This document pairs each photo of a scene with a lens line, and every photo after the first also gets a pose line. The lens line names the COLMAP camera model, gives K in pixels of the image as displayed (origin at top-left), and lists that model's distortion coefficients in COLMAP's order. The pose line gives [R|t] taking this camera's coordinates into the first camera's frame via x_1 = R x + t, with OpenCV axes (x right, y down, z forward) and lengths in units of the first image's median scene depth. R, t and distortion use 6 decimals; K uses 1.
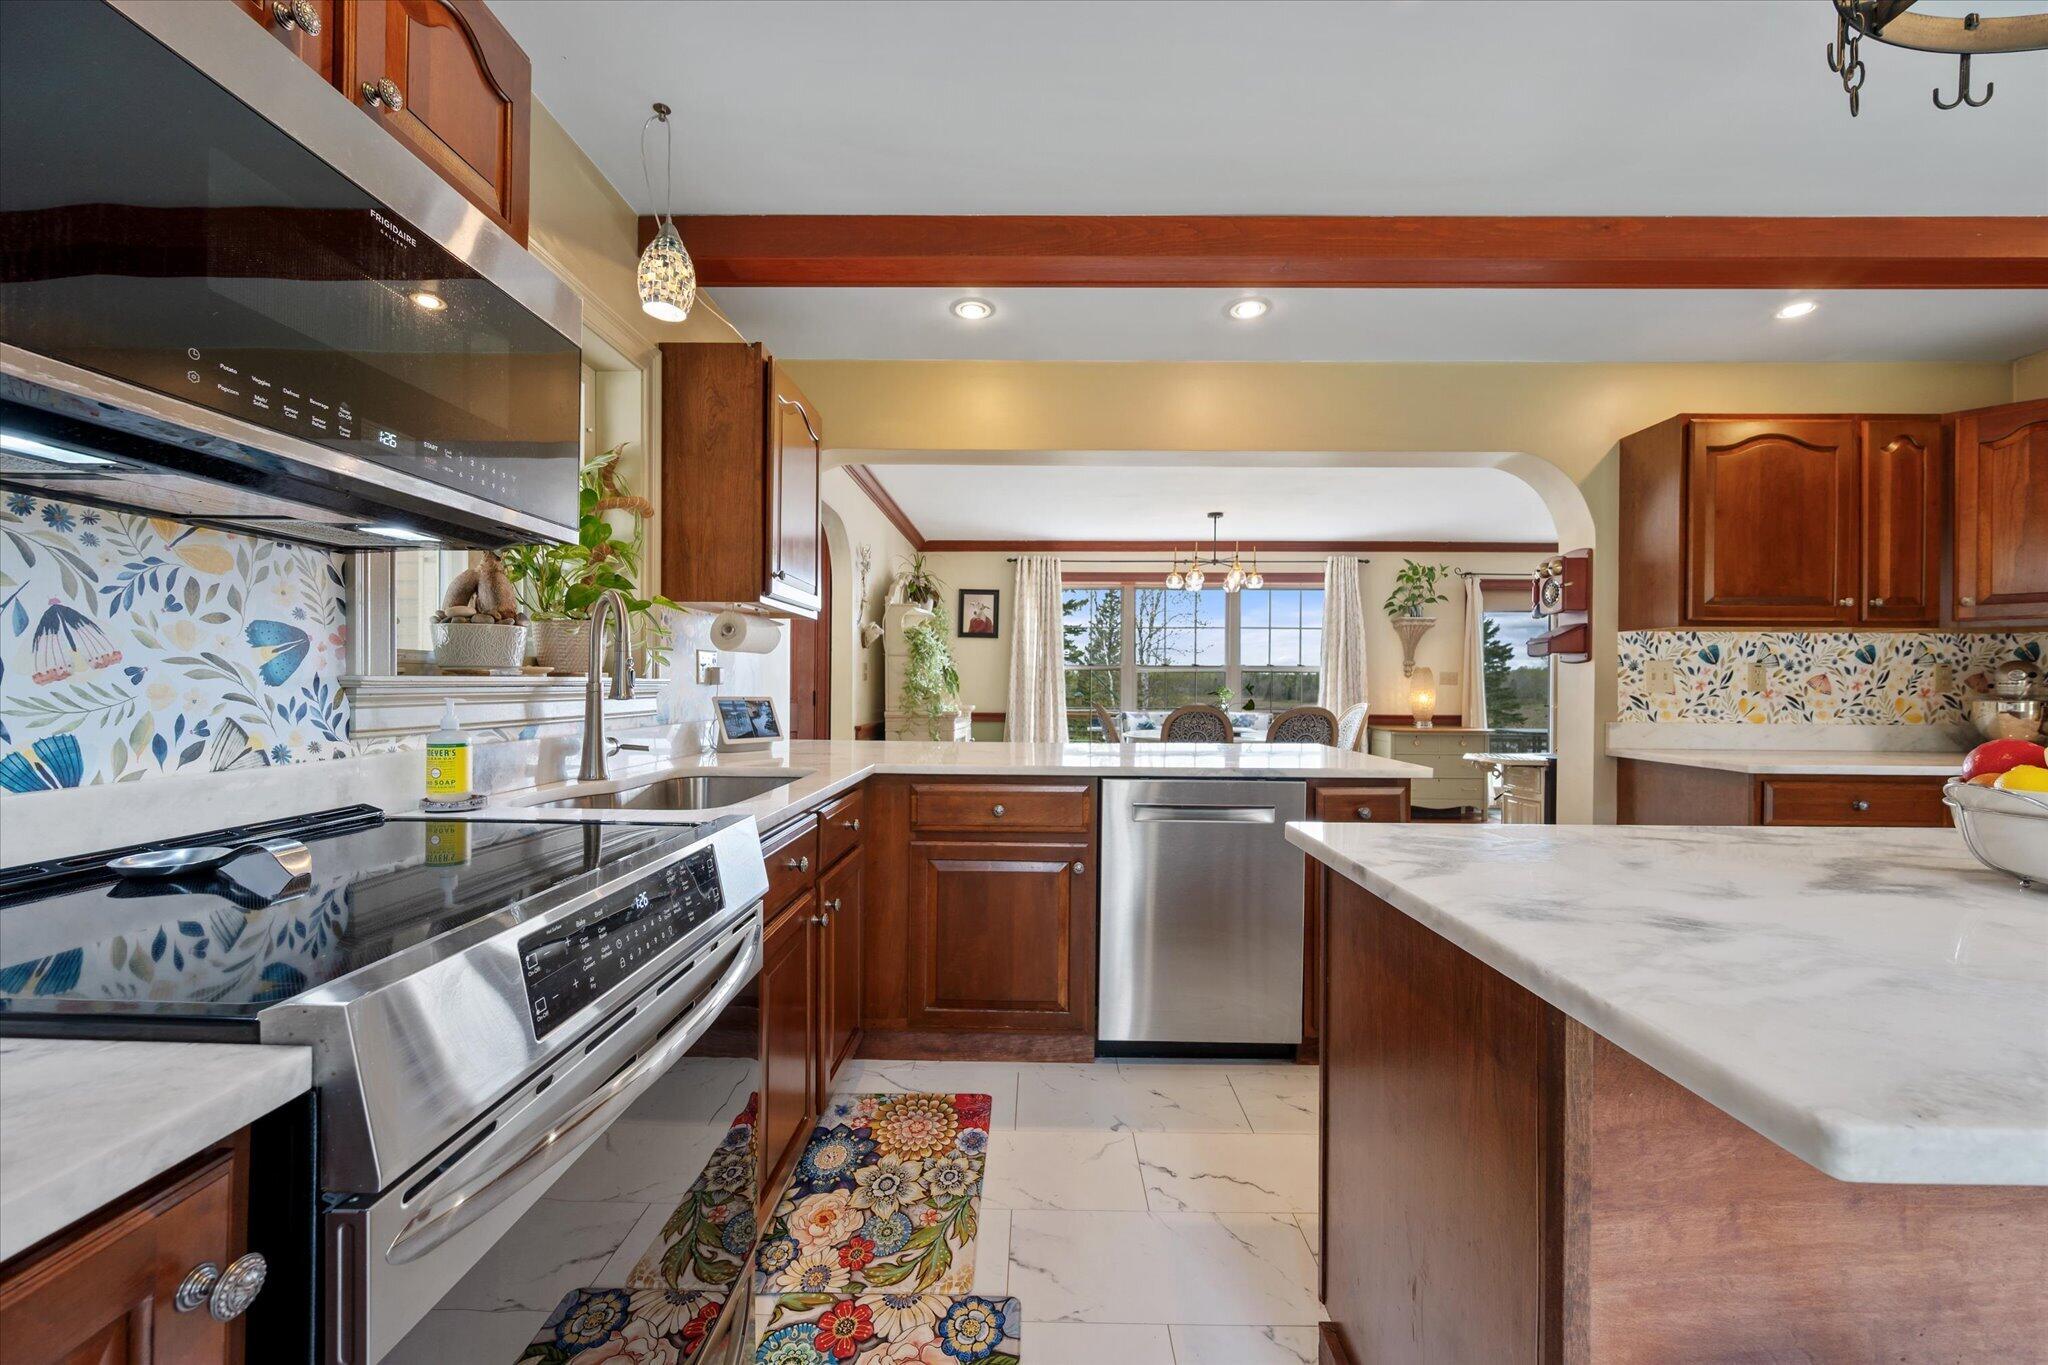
lens RADIAL K [[800.5, 0, 1028.4], [0, 800.5, 689.8], [0, 0, 1]] dist [0.000486, -0.000838]
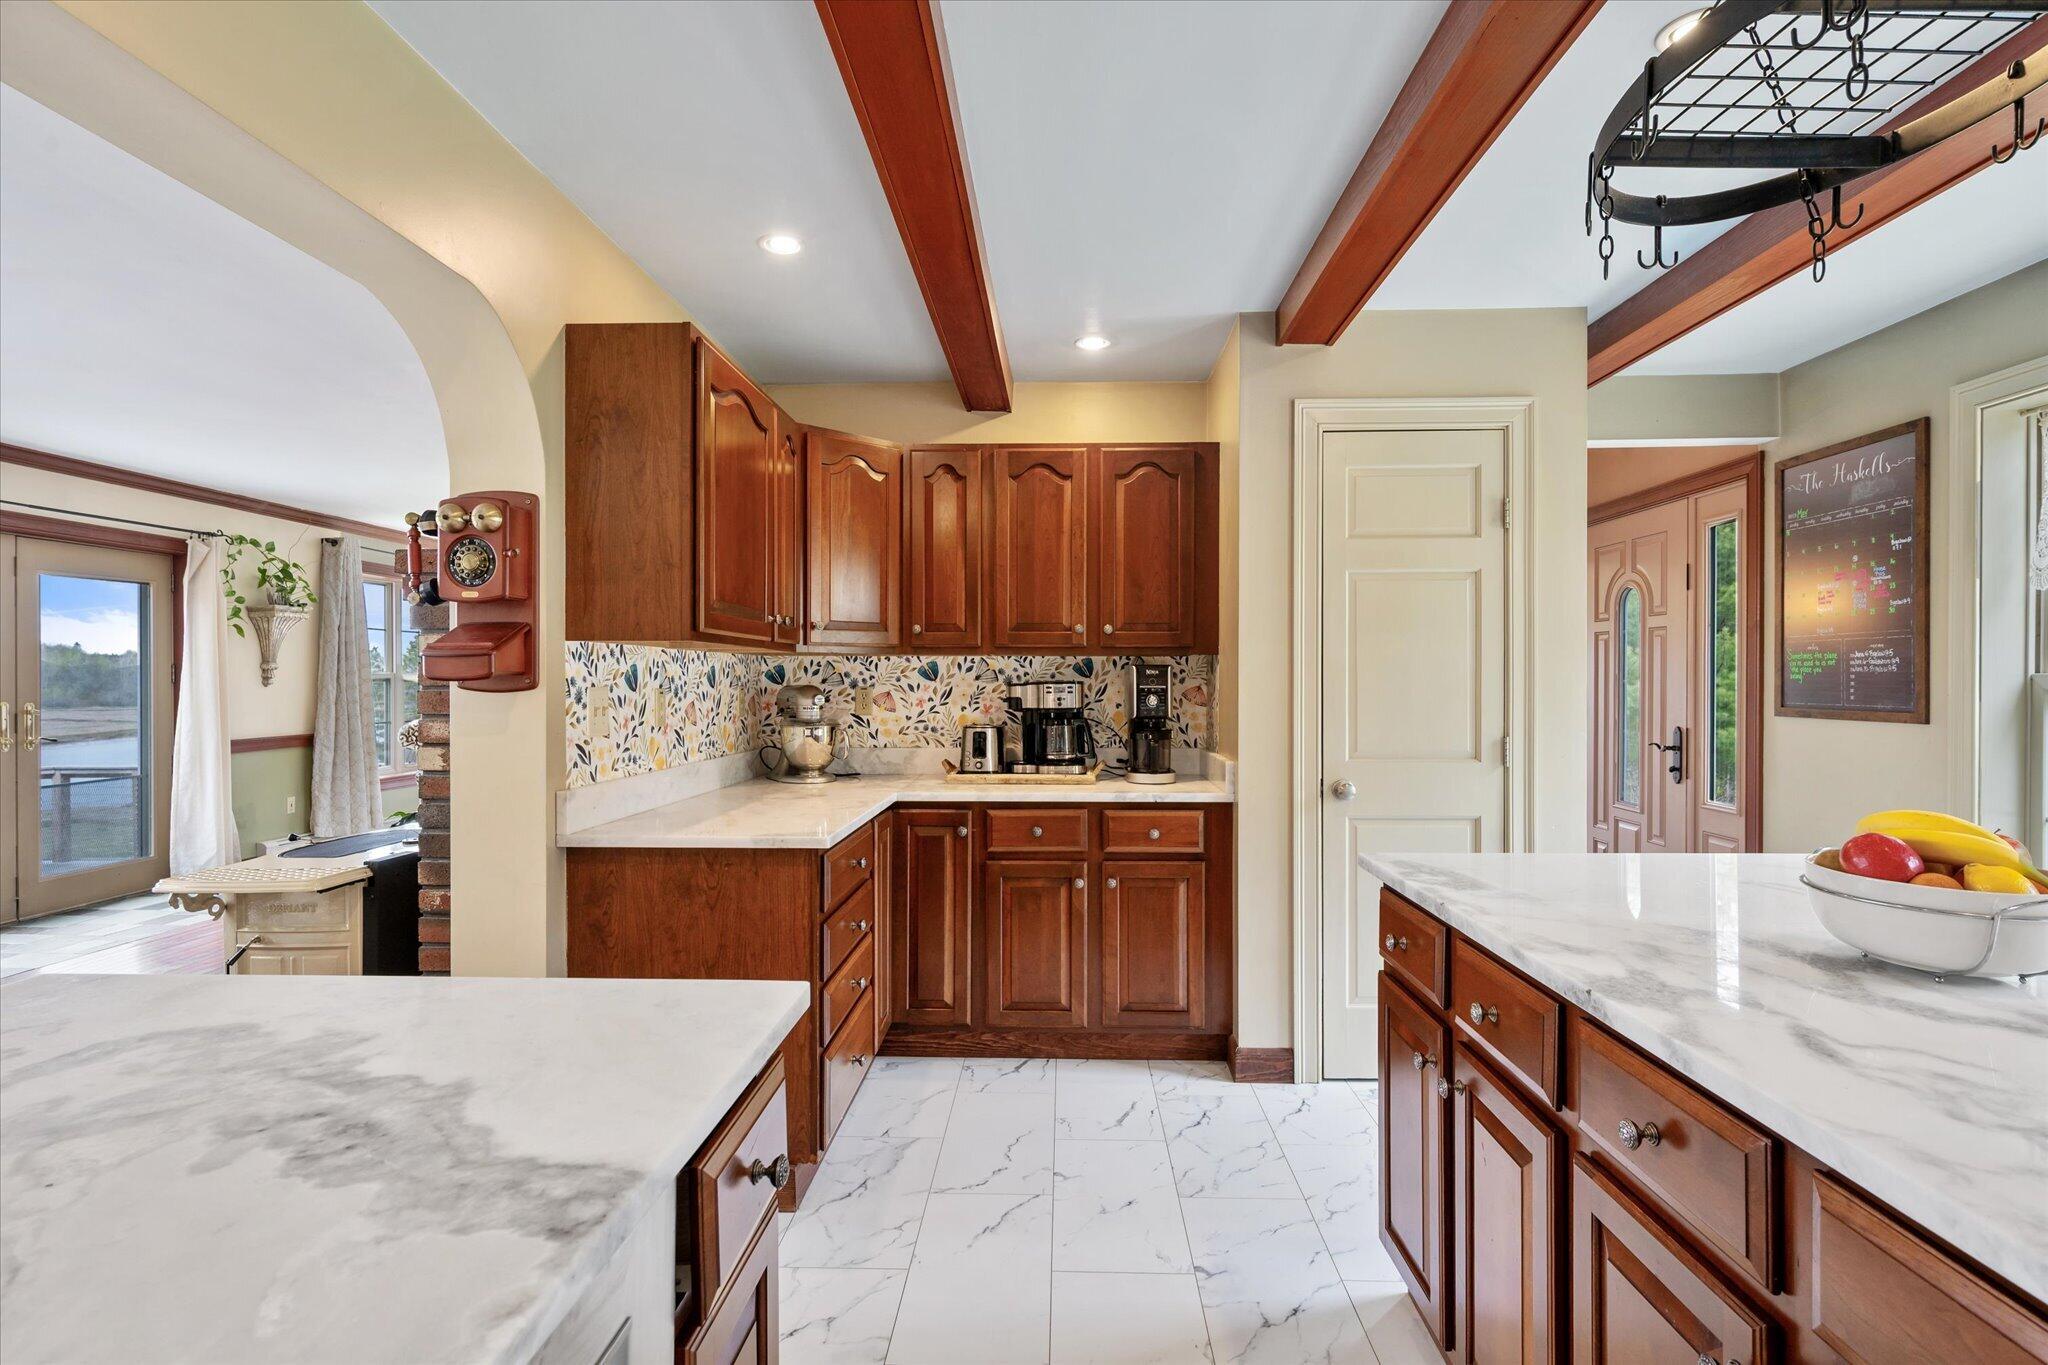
lens RADIAL K [[968.5, 0, 1024.8], [0, 968.5, 681.3], [0, 0, 1]] dist [-0.005241, -0.000130]
pose [[0.018266, -0.006860, 0.999810, 0.016728], [0.007941, 0.999946, 0.006716, -0.049142], [-0.999802, 0.007816, 0.018319, 0.723824]]
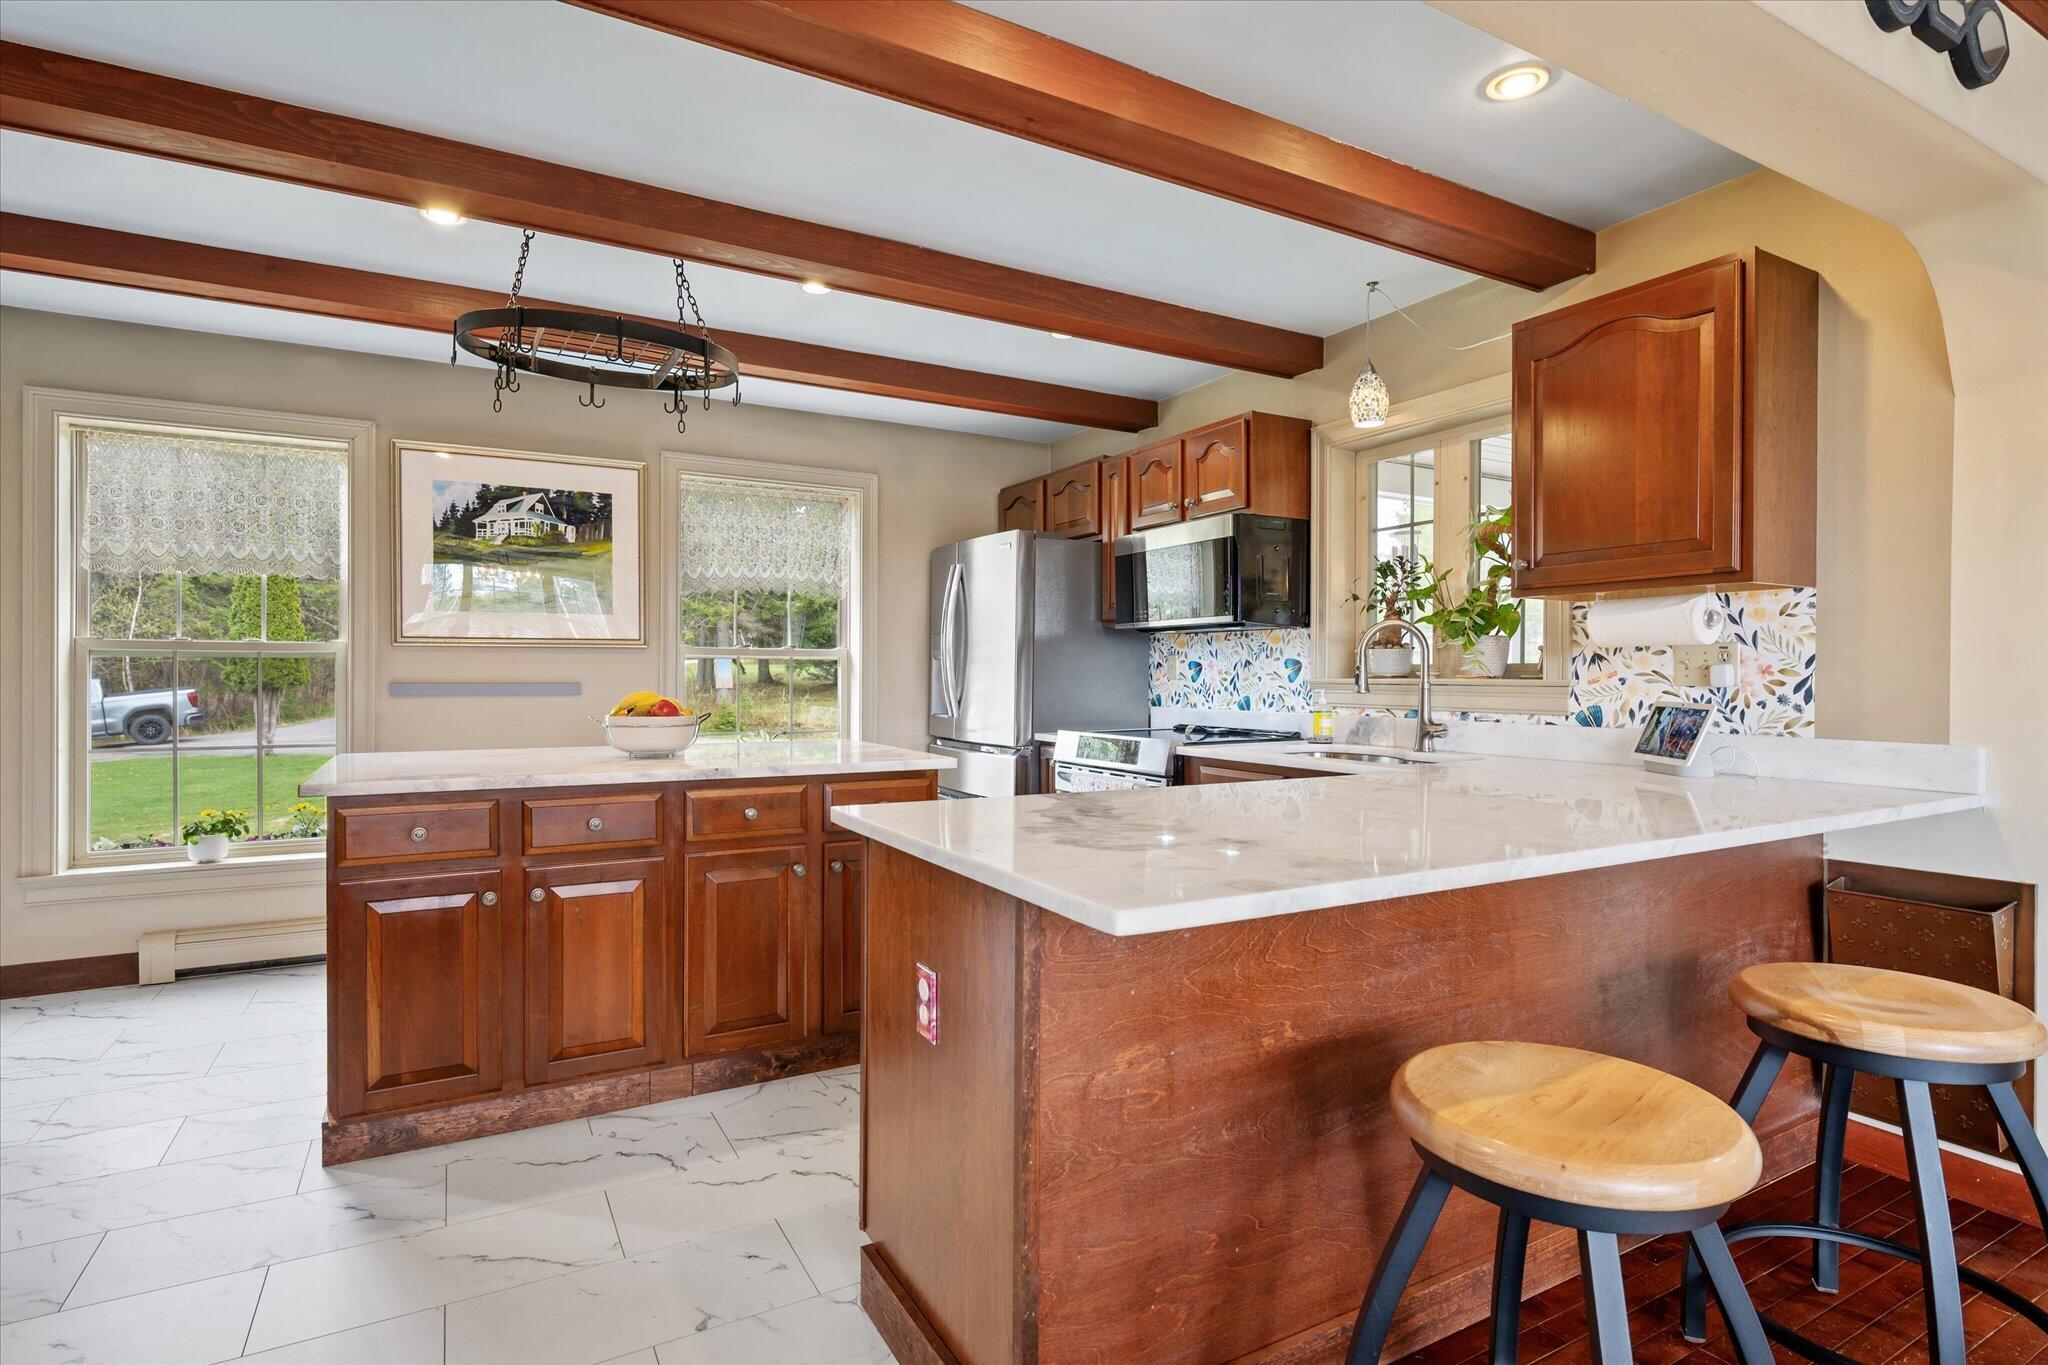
lens RADIAL K [[1025.5, 0, 1030.4], [0, 1025.5, 675.0], [0, 0, 1]] dist [0.003016, 0.000394]
pose [[-0.863276, -0.015734, -0.504486, 0.643805], [-0.017824, 0.999841, -0.000681, -0.005527], [0.504417, 0.008404, -0.863419, 1.474632]]
